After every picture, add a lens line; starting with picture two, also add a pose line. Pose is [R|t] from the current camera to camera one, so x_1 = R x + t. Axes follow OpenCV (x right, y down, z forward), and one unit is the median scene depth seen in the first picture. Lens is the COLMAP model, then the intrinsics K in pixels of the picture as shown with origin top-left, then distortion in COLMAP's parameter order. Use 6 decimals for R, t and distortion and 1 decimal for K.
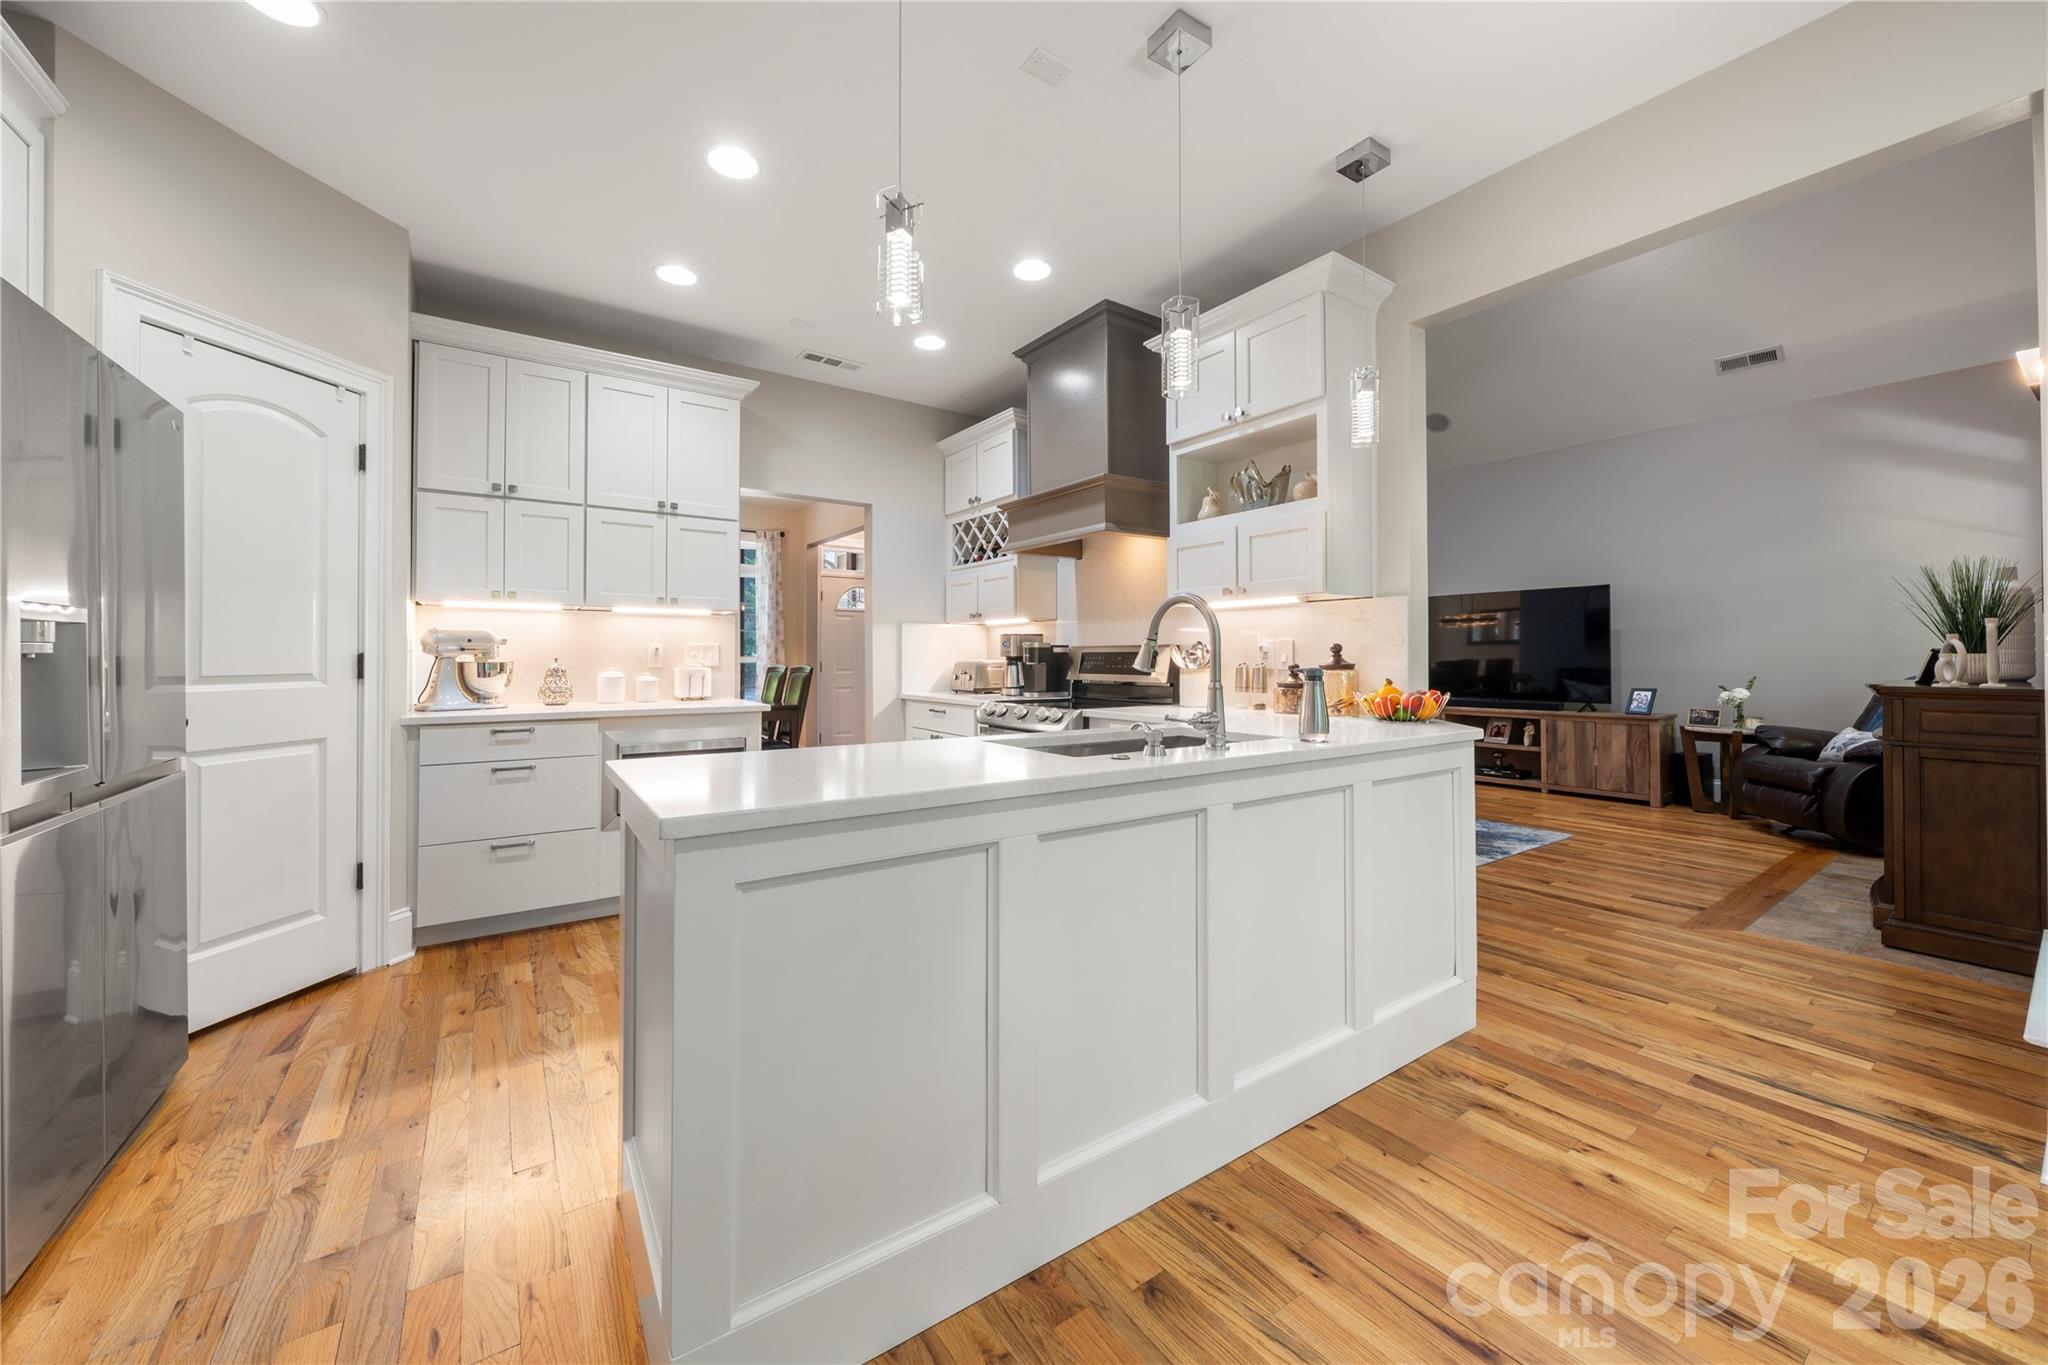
lens RADIAL K [[776.1, 0, 1023.5], [0, 776.1, 643.2], [0, 0, 1]] dist [-0.001623, -0.000204]
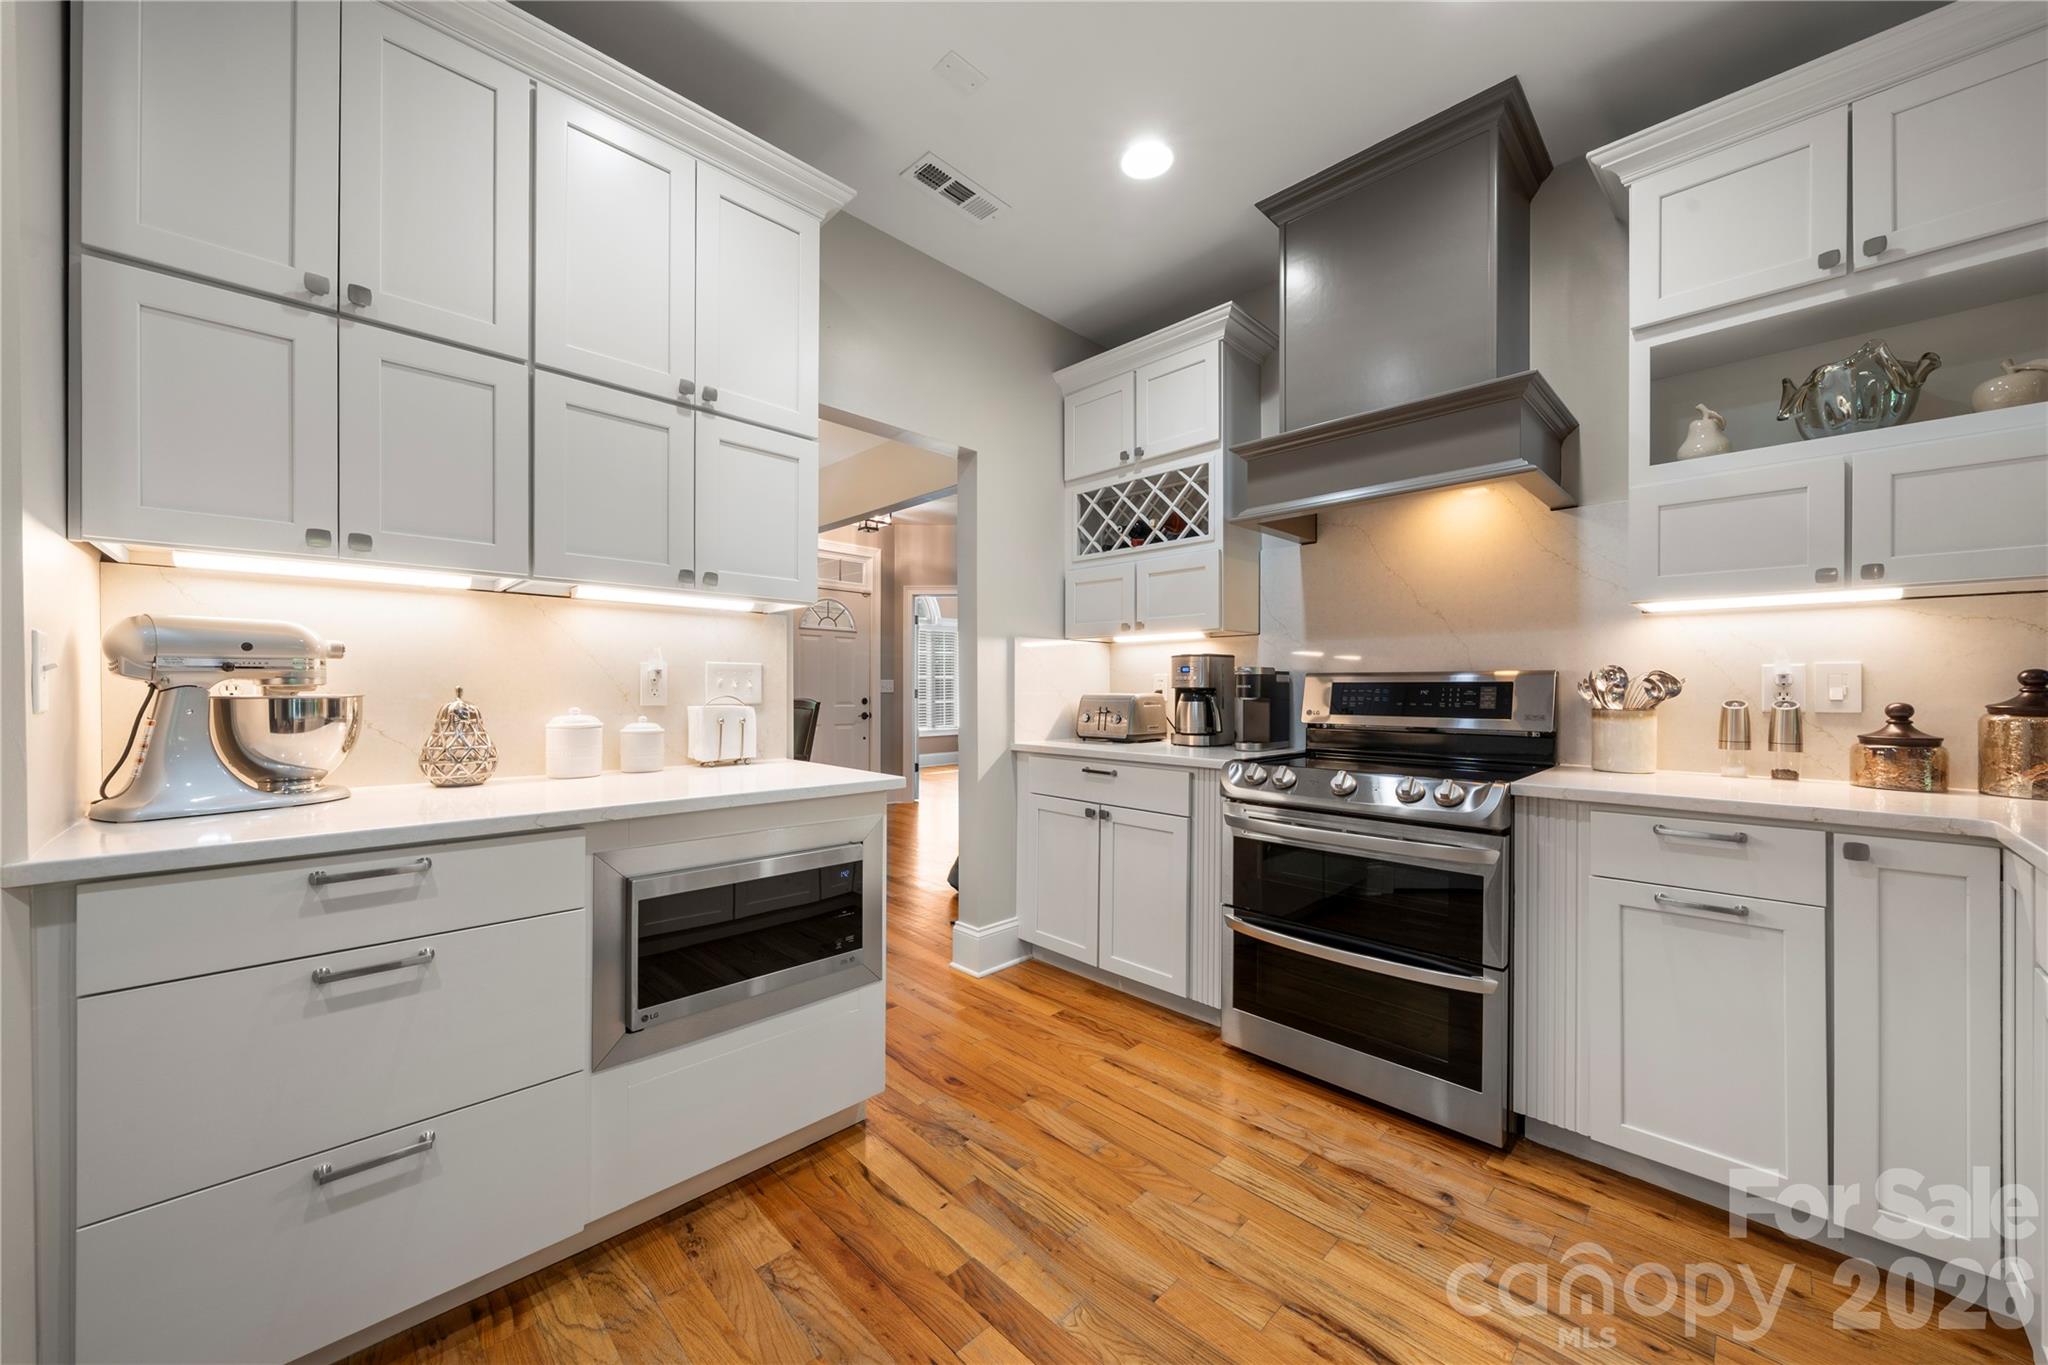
lens RADIAL K [[744.1, 0, 1026.2], [0, 744.1, 687.9], [0, 0, 1]] dist [-0.004973, -0.000282]
pose [[0.985640, 0.004049, 0.168809, -0.299433], [-0.007117, 0.999820, 0.017574, 0.007343], [-0.168708, -0.018523, 0.985492, 0.436786]]
